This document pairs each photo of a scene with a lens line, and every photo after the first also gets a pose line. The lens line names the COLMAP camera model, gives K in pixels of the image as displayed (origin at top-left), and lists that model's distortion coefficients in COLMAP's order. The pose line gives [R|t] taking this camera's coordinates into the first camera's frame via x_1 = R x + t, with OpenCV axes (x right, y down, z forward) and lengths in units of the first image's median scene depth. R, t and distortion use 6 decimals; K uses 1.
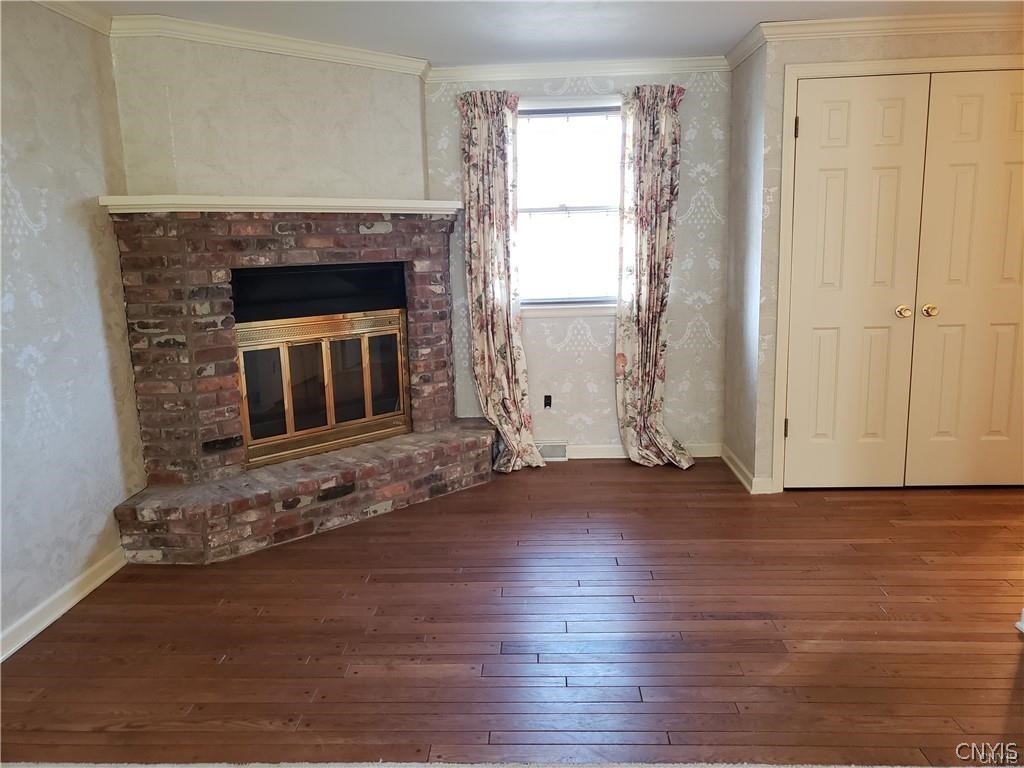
lens RADIAL K [[808.8, 0, 512.0], [0, 808.8, 384.0], [0, 0, 1]] dist [0.041499, -0.011960]
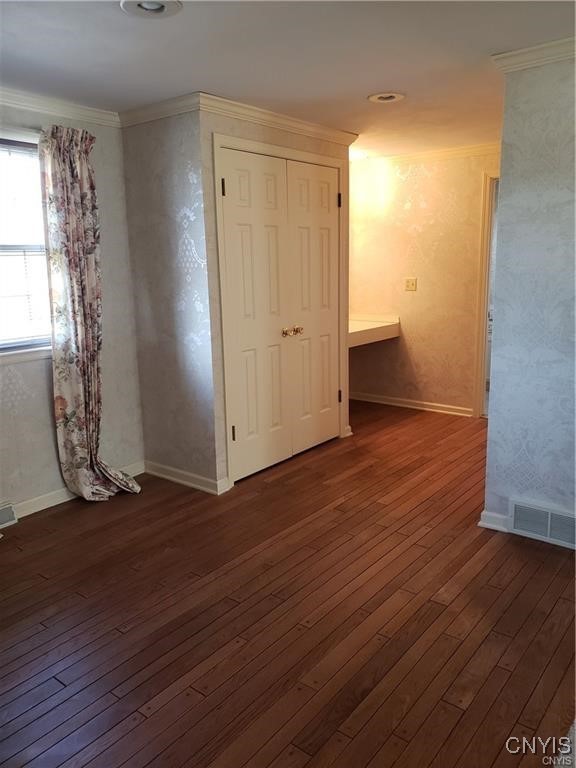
lens RADIAL K [[603.7, 0, 287.5], [0, 603.7, 369.0], [0, 0, 1]] dist [0.158424, -0.335796]
pose [[0.596546, -0.129998, 0.791981, -0.302469], [0.152791, 0.987143, 0.046946, -0.067335], [-0.787901, 0.093002, 0.608738, 0.348753]]
